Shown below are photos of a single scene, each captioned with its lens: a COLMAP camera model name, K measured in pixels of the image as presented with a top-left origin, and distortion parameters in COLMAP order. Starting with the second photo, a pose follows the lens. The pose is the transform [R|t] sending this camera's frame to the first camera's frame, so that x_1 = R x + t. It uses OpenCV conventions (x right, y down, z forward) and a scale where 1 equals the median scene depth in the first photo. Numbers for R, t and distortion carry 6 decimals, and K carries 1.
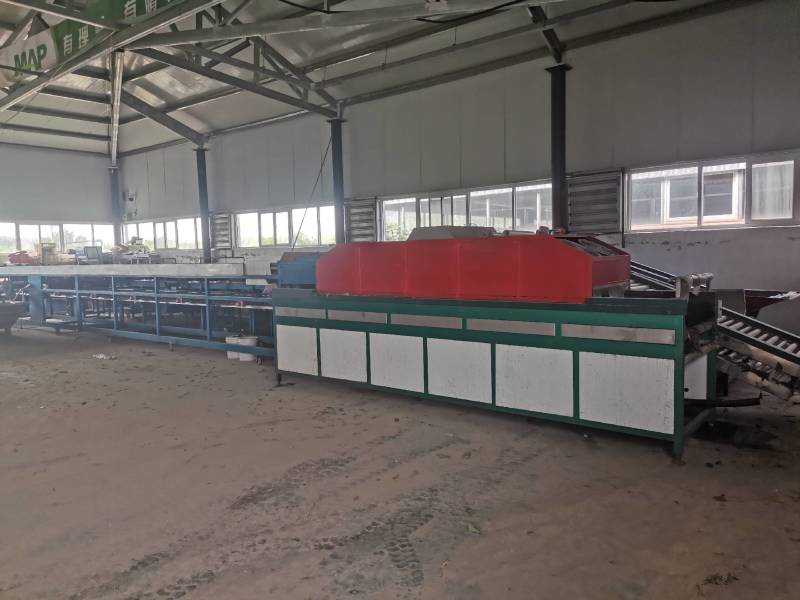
lens RADIAL K [[620.7, 0, 400.0], [0, 620.7, 300.0], [0, 0, 1]] dist [0.097349, -0.092898]
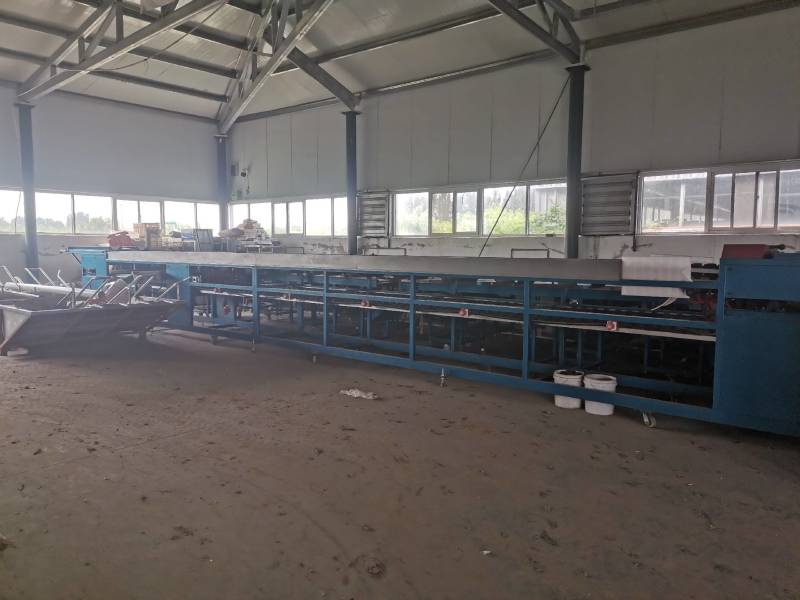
lens RADIAL K [[620.7, 0, 400.0], [0, 620.7, 300.0], [0, 0, 1]] dist [0.097349, -0.092898]
pose [[0.999356, 0.034890, -0.008331, -0.226669], [-0.034816, 0.999354, 0.008891, -0.008485], [0.008636, -0.008595, 0.999926, 0.186543]]
